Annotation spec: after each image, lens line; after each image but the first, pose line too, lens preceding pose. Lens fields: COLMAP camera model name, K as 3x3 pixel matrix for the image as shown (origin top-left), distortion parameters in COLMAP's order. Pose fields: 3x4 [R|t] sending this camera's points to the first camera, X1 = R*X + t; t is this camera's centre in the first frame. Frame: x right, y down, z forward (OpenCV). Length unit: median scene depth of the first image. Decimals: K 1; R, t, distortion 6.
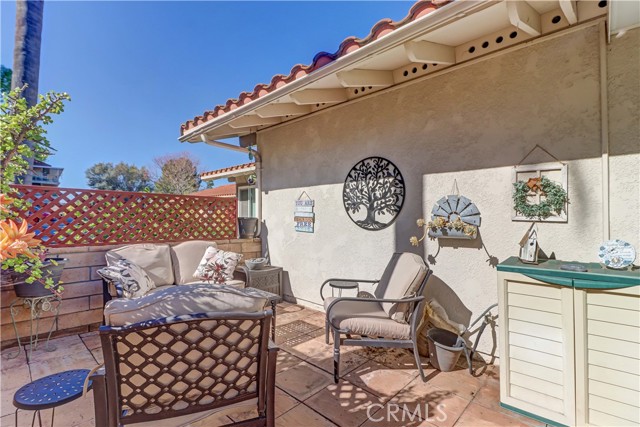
lens RADIAL K [[298.2, 0, 324.1], [0, 298.2, 205.1], [0, 0, 1]] dist [-0.001101, 0.000044]
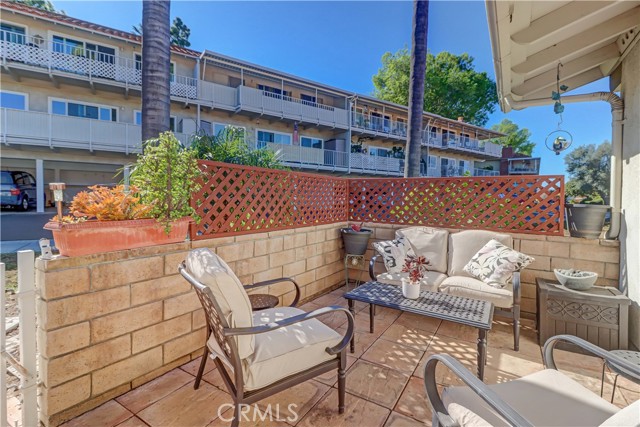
lens RADIAL K [[298.2, 0, 324.1], [0, 298.2, 205.1], [0, 0, 1]] dist [-0.001101, 0.000044]
pose [[0.185739, 0.022691, -0.982337, 0.250647], [0.020995, 0.999413, 0.027055, 0.013329], [0.982375, -0.025650, 0.185153, 0.334171]]
